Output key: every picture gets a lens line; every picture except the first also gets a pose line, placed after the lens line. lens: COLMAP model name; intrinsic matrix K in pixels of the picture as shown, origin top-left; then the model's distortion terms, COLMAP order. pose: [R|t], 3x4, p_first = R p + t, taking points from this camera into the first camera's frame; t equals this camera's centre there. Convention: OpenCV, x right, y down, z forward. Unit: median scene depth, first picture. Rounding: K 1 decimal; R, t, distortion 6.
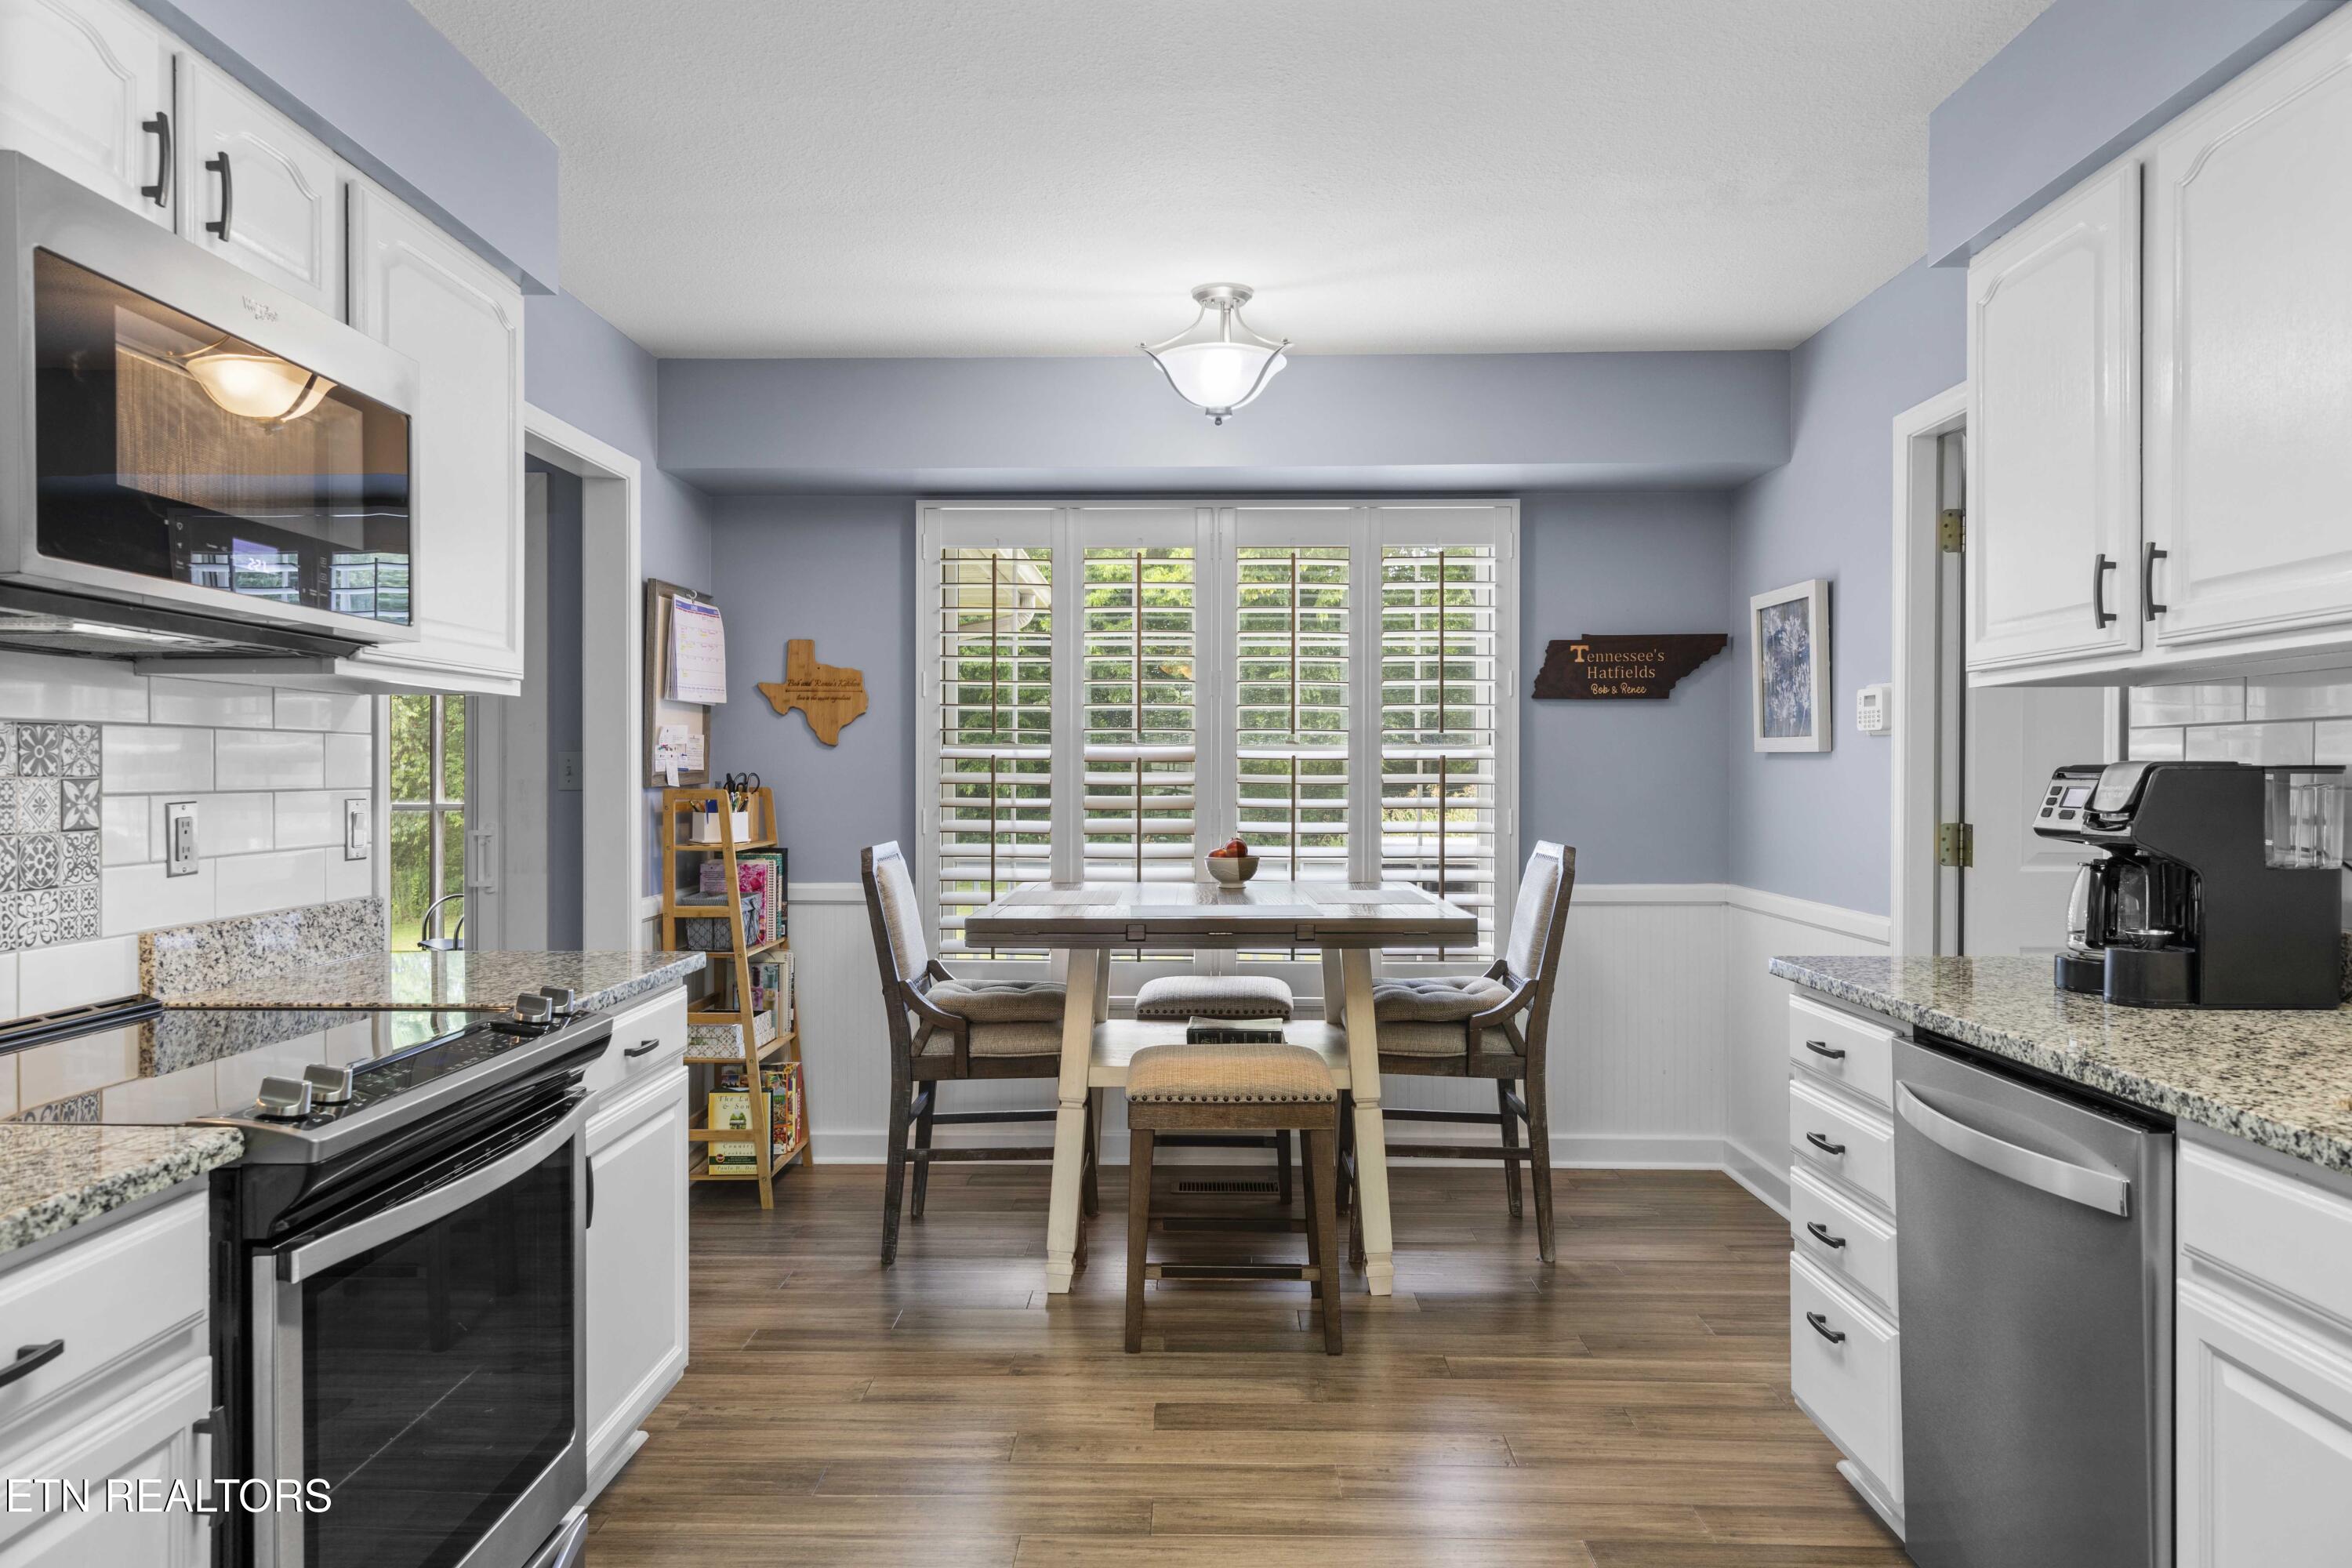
lens RADIAL K [[1528.6, 0, 1168.0], [0, 1528.6, 784.7], [0, 0, 1]] dist [0.002653, 0.006150]
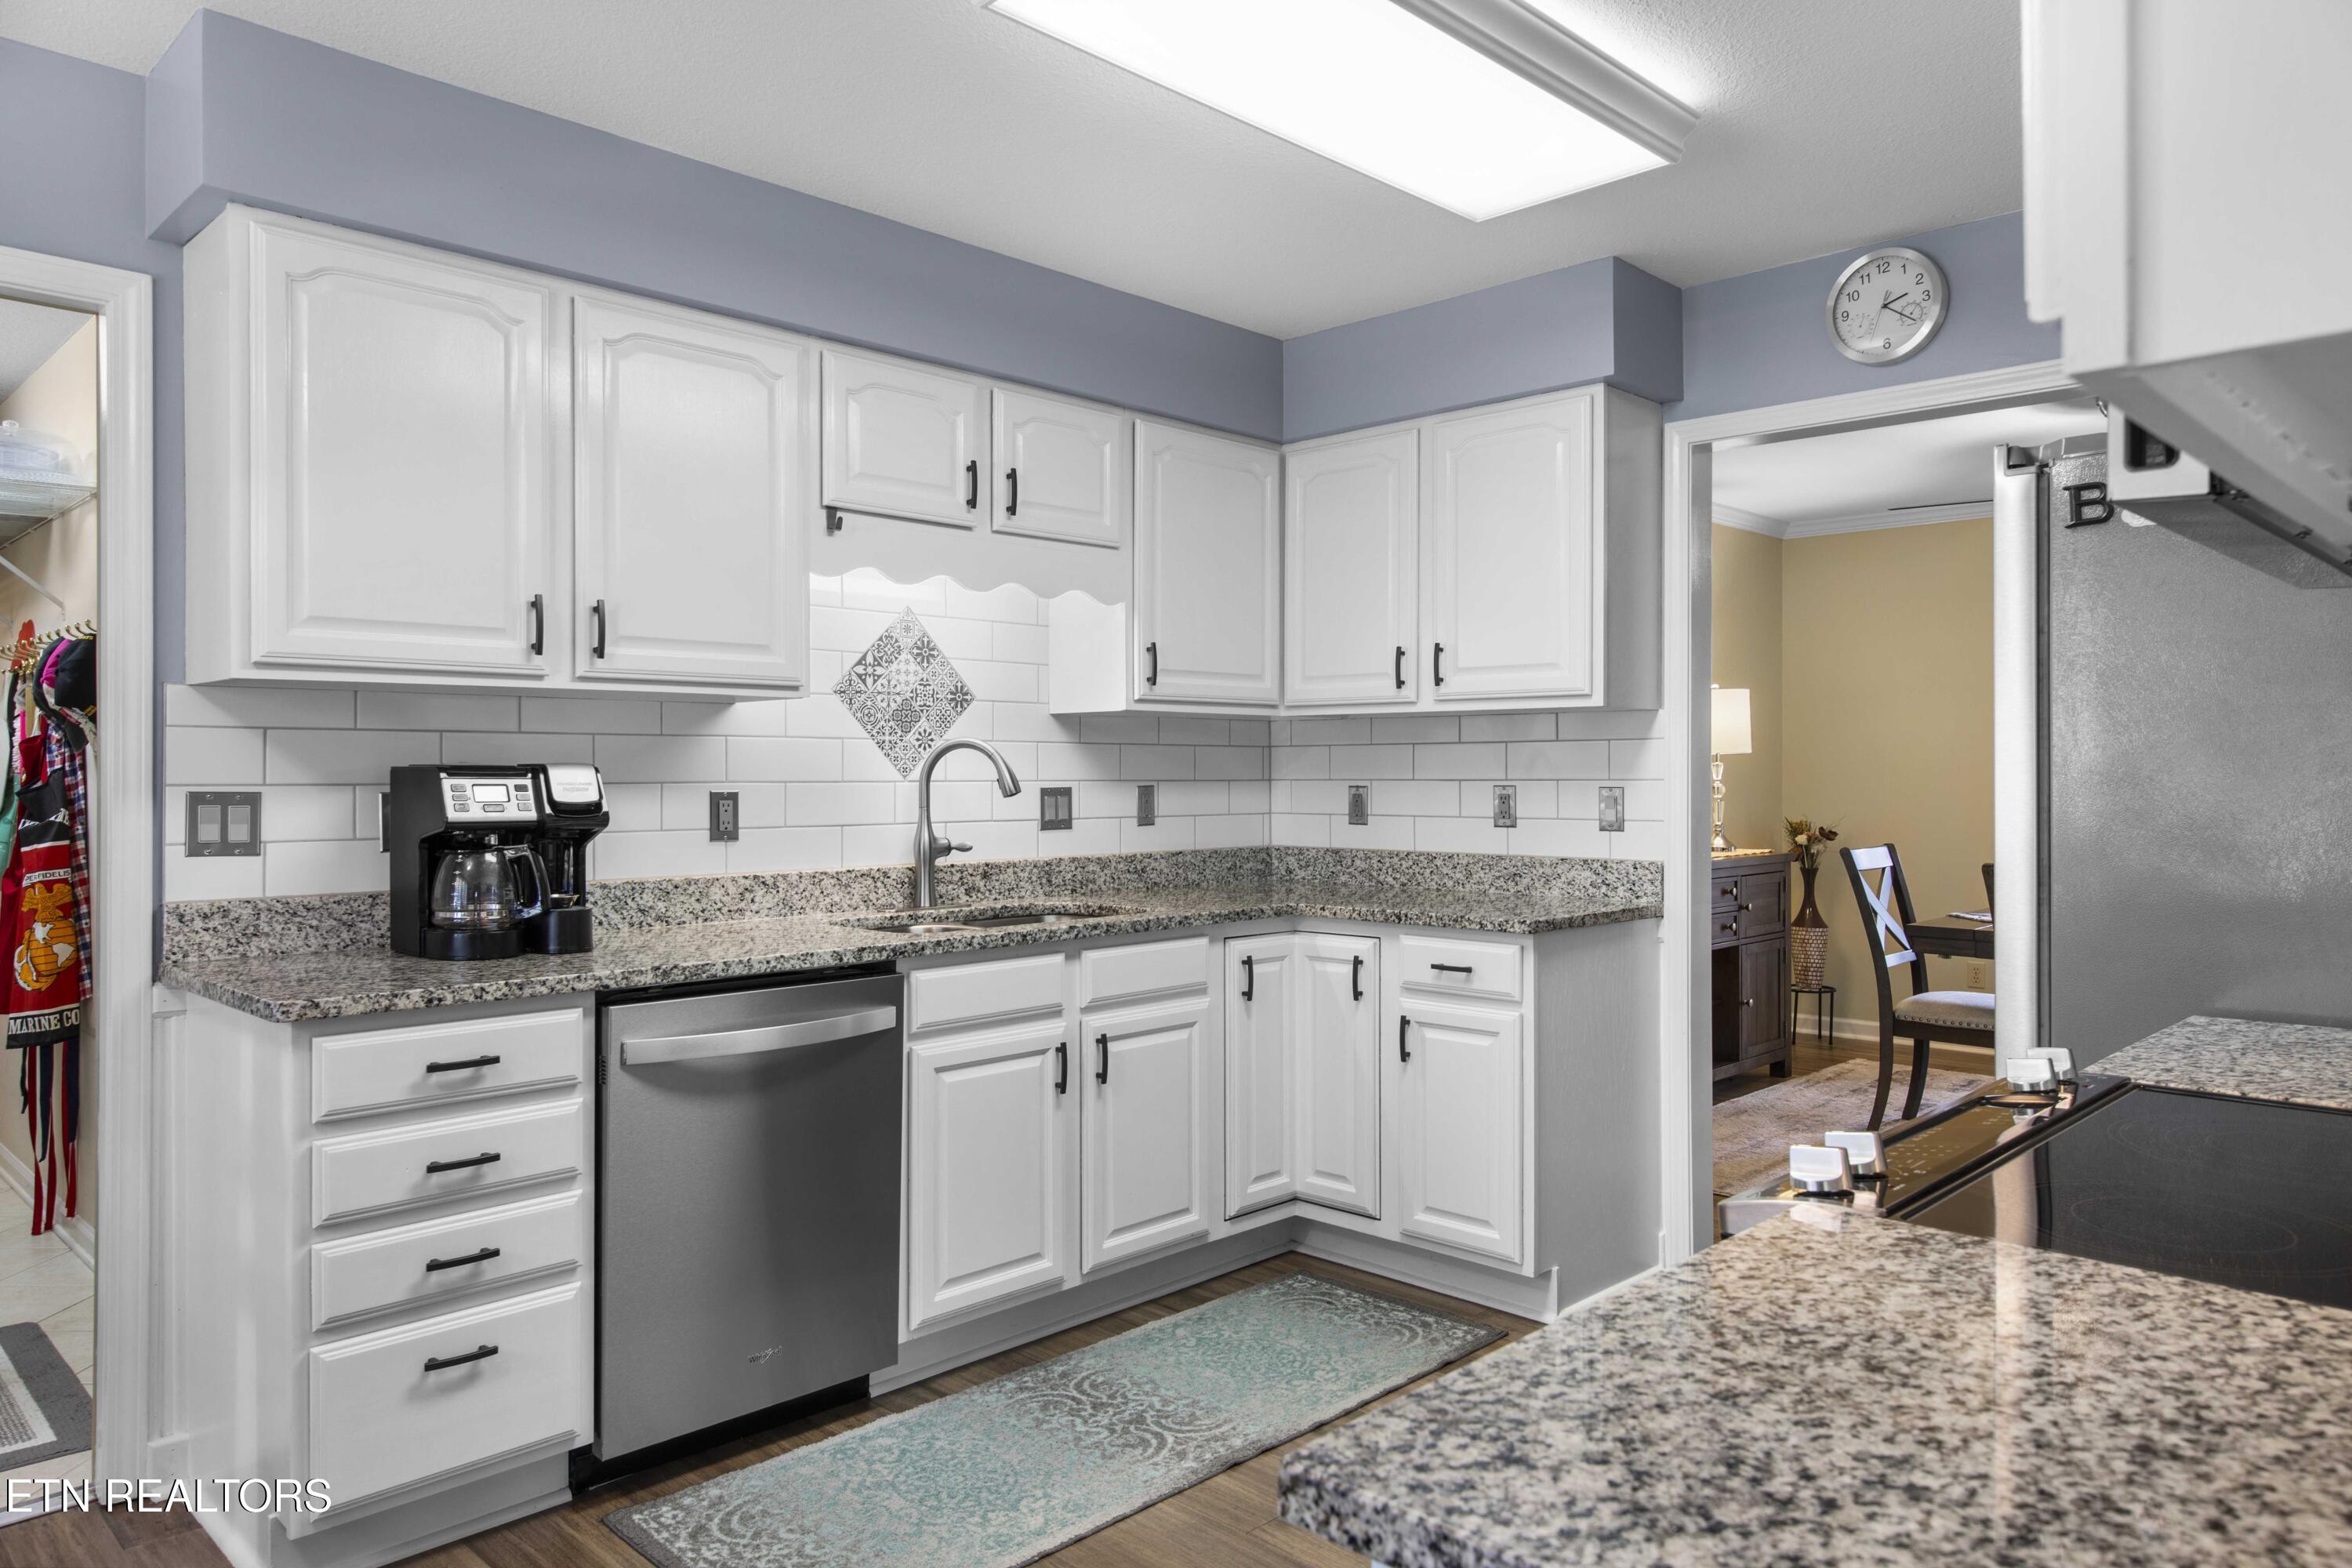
lens RADIAL K [[1528.6, 0, 1168.0], [0, 1528.6, 776.2], [0, 0, 1]] dist [0.002653, 0.006150]
pose [[-0.726426, -0.002677, 0.687240, -0.358158], [0.004200, 0.999956, 0.008335, -0.007655], [-0.687232, 0.008941, -0.726383, 0.919660]]
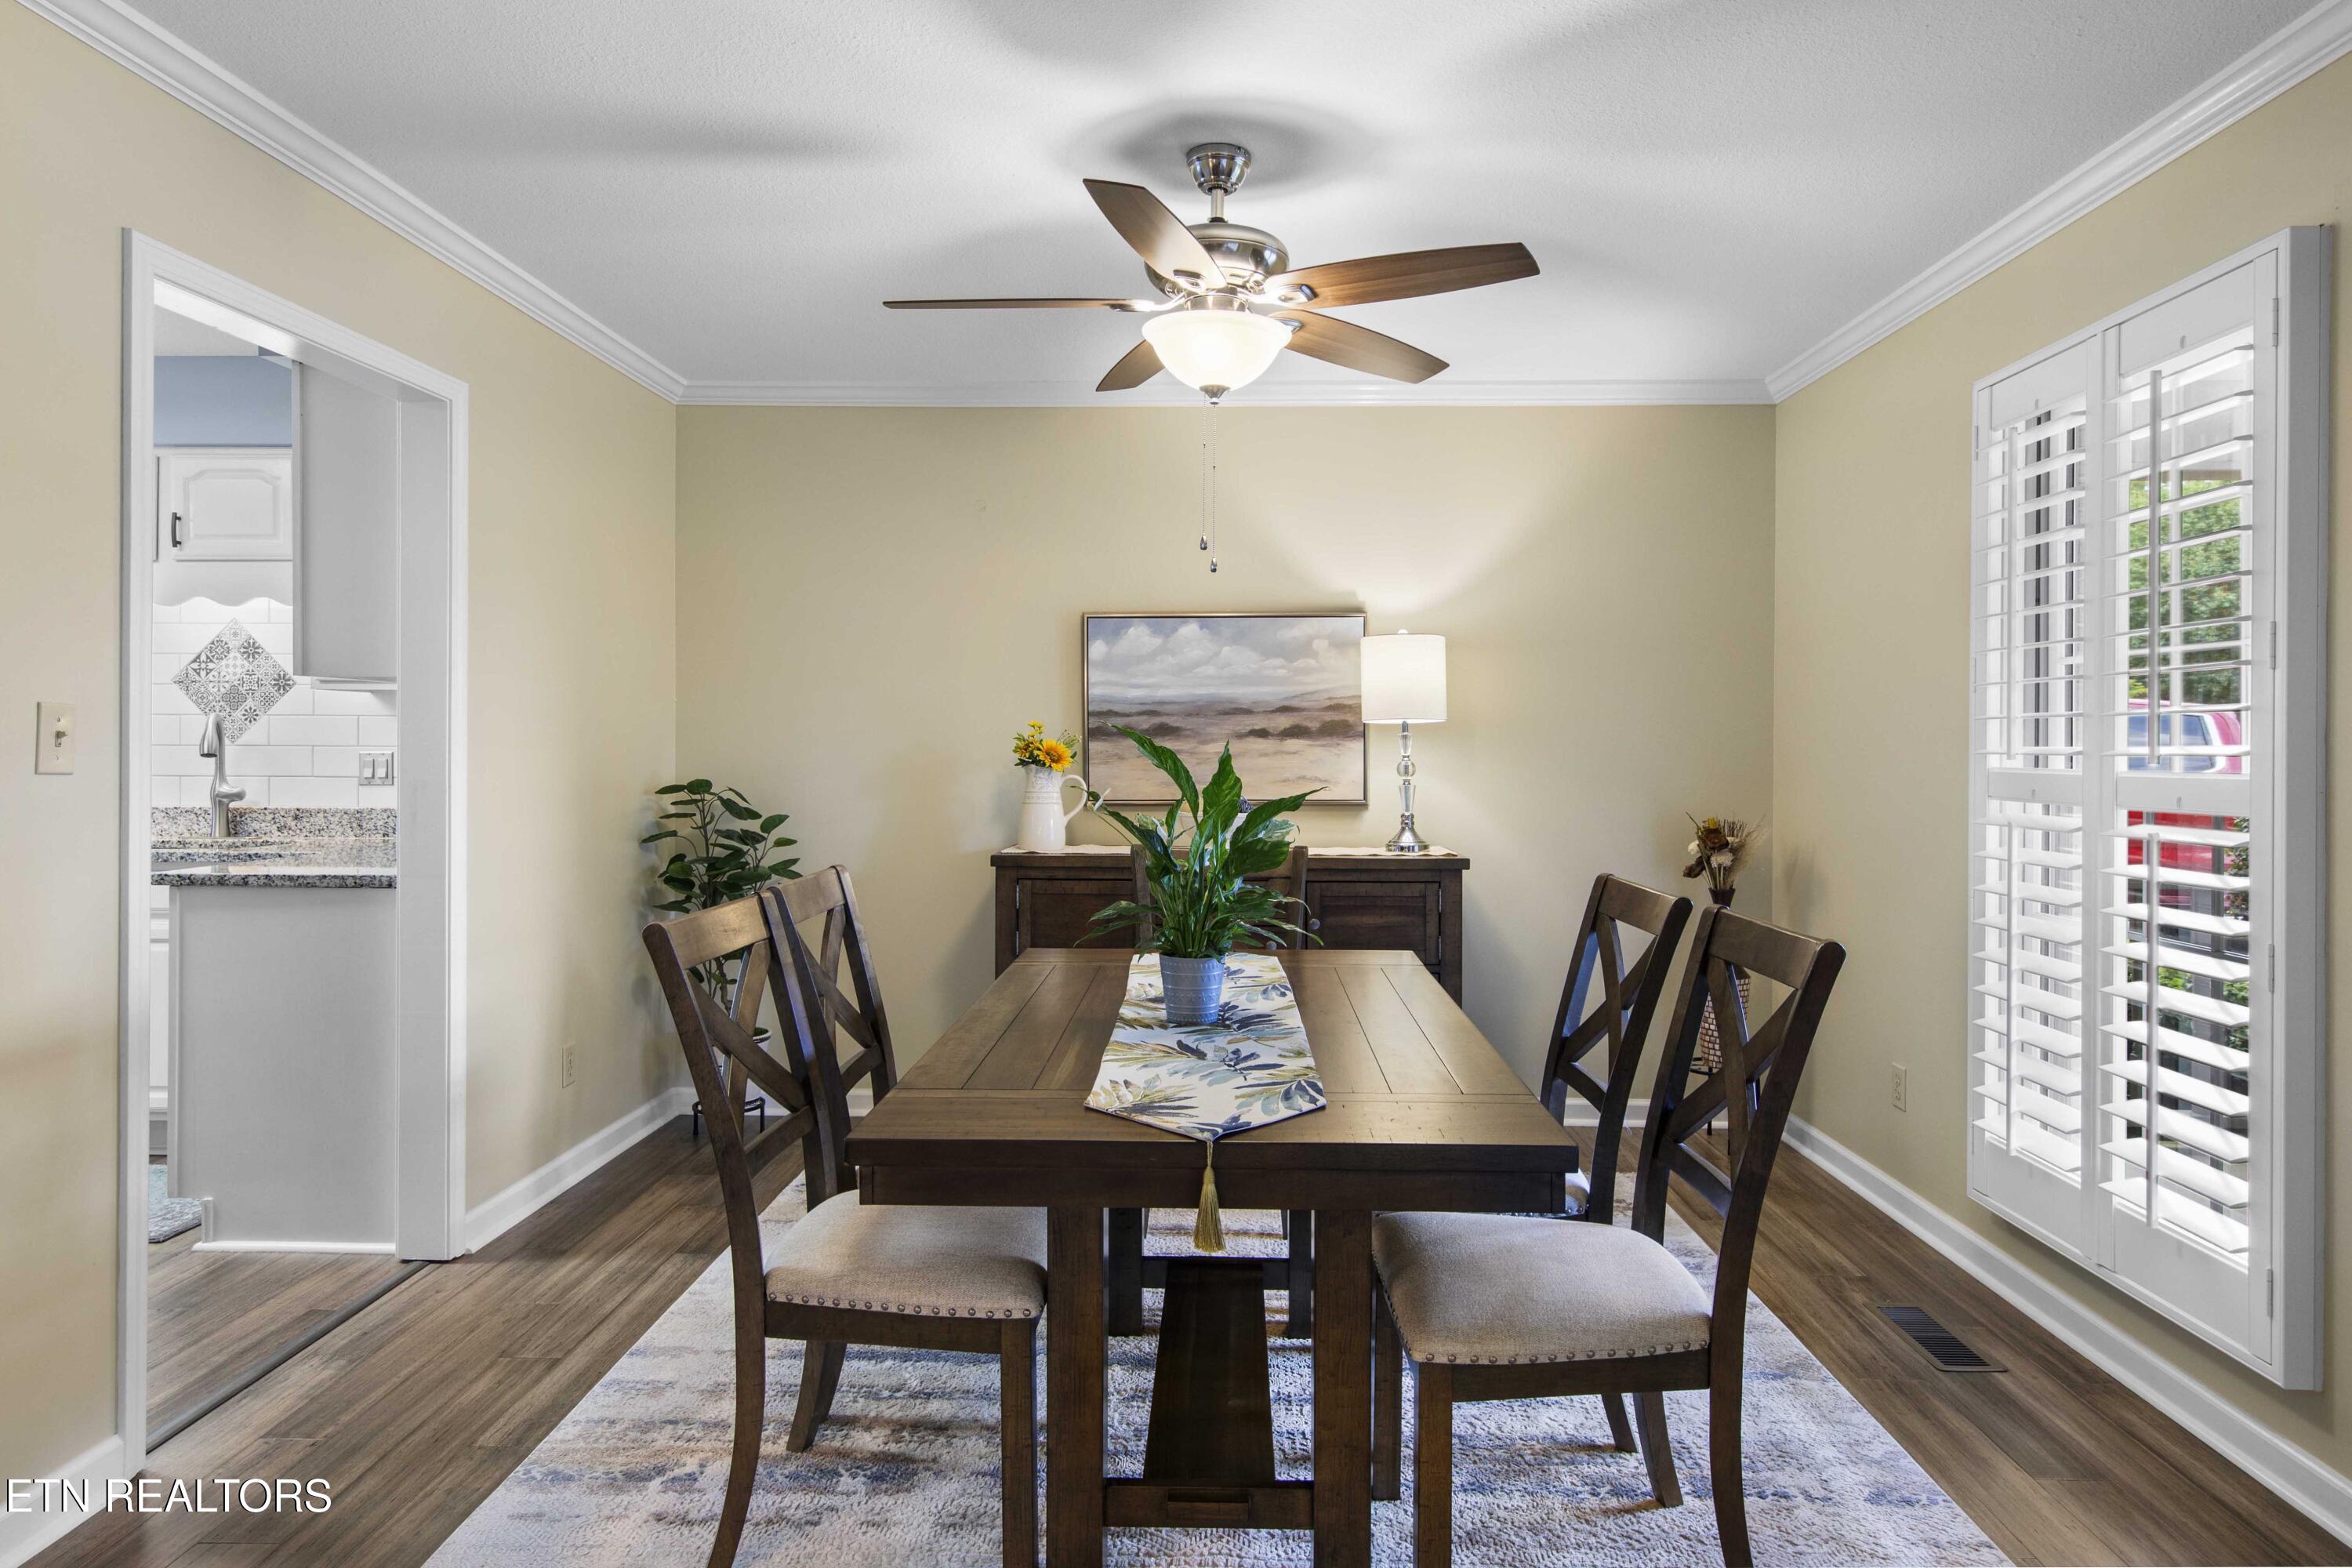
lens RADIAL K [[1352.3, 0, 1227.8], [0, 1352.3, 749.7], [0, 0, 1]] dist [-0.021844, 0.001146]
pose [[-0.036841, -0.006853, 0.999298, -0.775960], [0.001319, 0.999975, 0.006906, 0.000097], [-0.999320, 0.001572, -0.036831, -0.524852]]
